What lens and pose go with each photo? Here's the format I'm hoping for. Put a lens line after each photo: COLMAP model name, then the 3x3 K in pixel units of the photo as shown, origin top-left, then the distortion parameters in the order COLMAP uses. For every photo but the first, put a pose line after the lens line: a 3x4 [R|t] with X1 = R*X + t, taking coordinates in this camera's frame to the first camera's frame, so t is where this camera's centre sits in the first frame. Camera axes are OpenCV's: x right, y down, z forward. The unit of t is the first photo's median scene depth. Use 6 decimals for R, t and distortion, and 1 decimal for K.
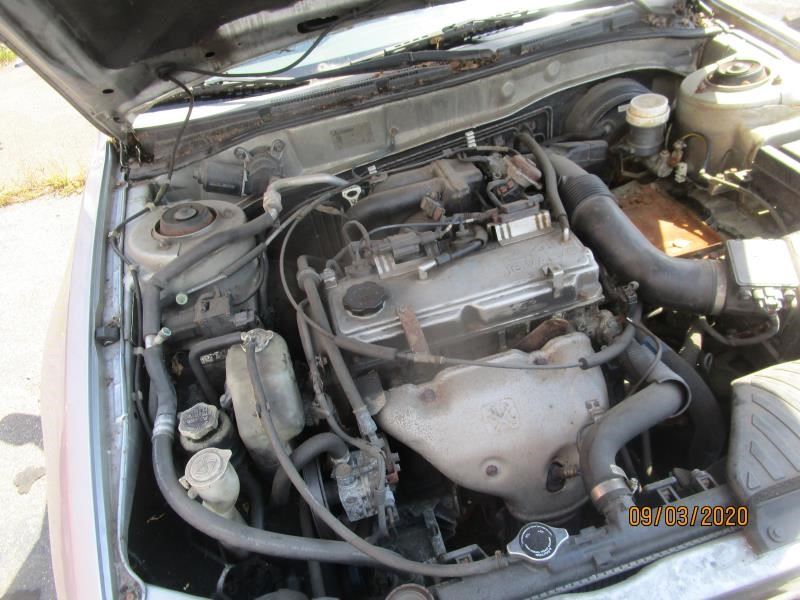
lens RADIAL K [[560.2, 0, 398.4], [0, 560.2, 297.9], [0, 0, 1]] dist [-0.009207, 0.007832]
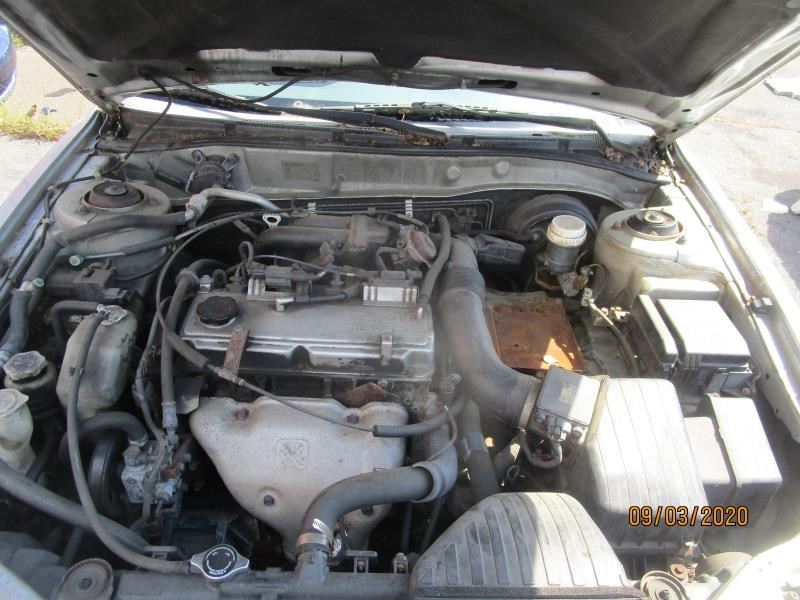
lens RADIAL K [[560.2, 0, 398.7], [0, 560.2, 304.5], [0, 0, 1]] dist [-0.009207, 0.007832]
pose [[0.947745, 0.311652, -0.068211, 0.300964], [-0.315539, 0.947240, -0.056316, -0.051668], [0.047062, 0.074896, 0.996080, -0.061294]]
